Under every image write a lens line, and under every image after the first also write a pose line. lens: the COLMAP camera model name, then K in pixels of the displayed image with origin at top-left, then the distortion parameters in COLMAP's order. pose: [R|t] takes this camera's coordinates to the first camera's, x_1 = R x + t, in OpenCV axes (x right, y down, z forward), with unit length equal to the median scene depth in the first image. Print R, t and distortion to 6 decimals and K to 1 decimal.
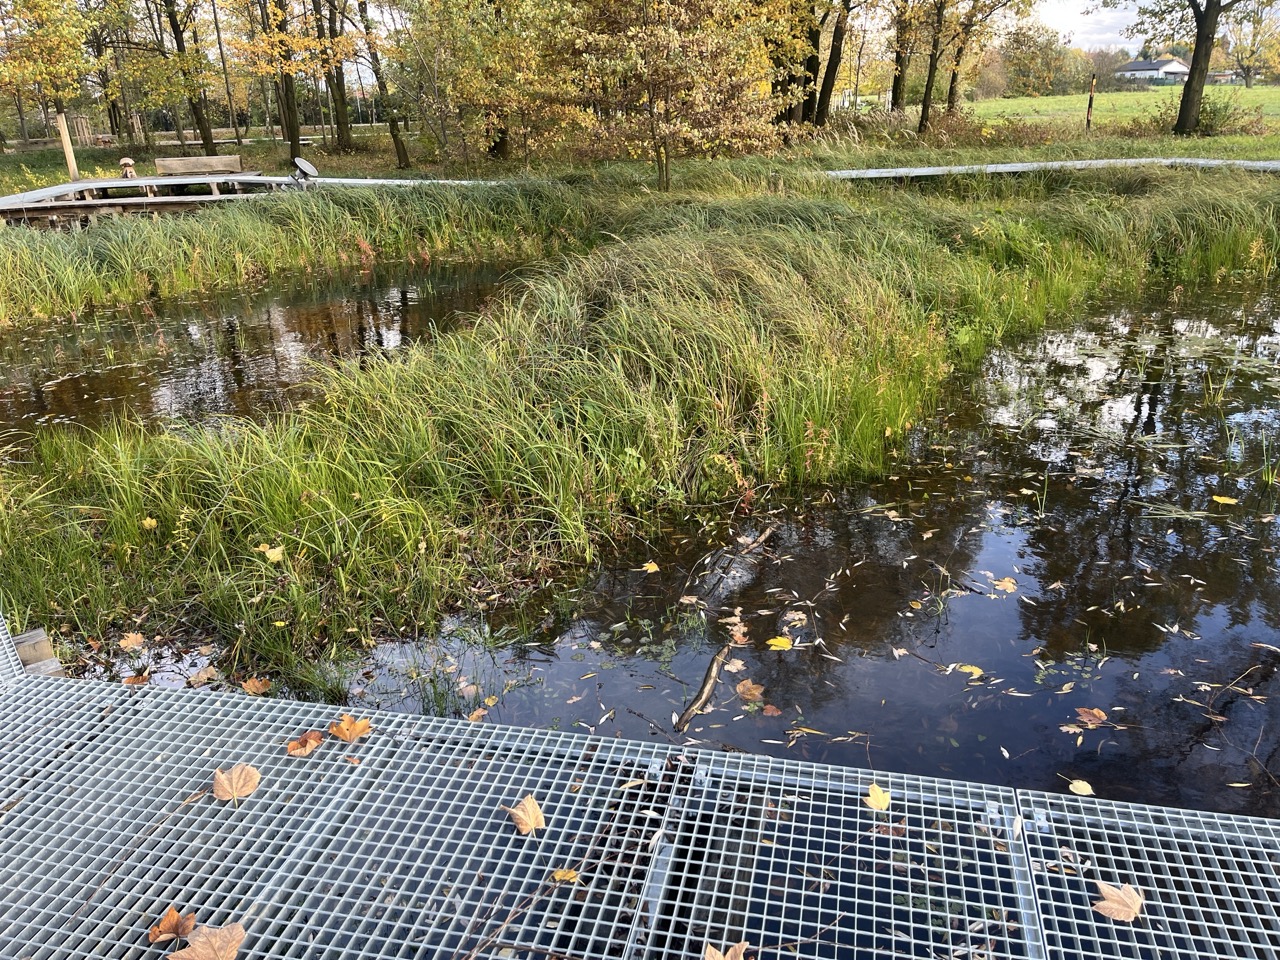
lens RADIAL K [[956.9, 0, 640.0], [0, 956.9, 480.0], [0, 0, 1]] dist [0.046401, -0.055251]
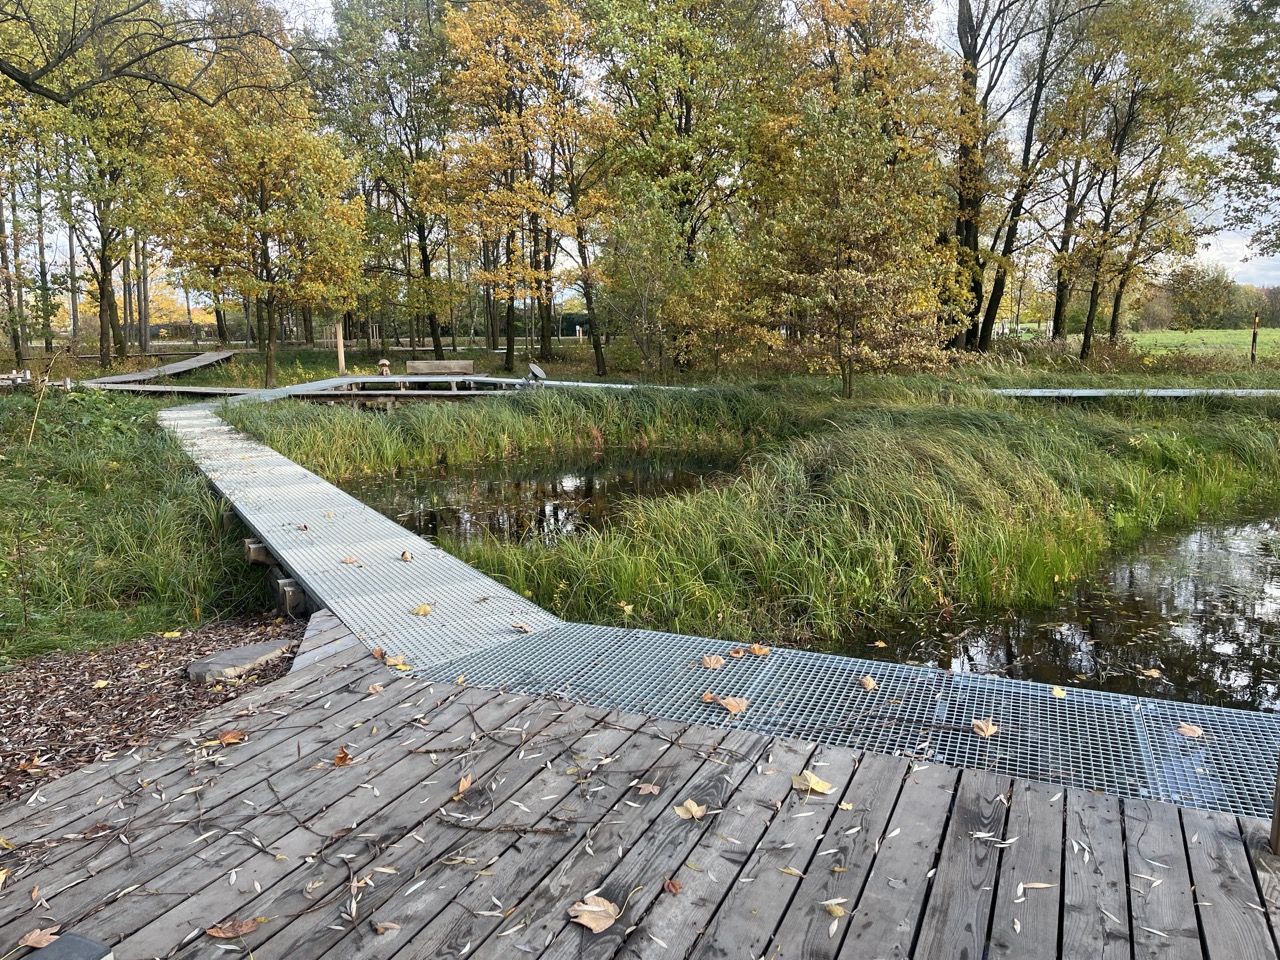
lens RADIAL K [[956.9, 0, 640.0], [0, 956.9, 480.0], [0, 0, 1]] dist [0.046401, -0.055251]
pose [[0.986688, 0.050870, -0.154467, -0.029728], [-0.081980, 0.975890, -0.202281, 0.038254], [0.140452, 0.212251, 0.967069, -0.105277]]
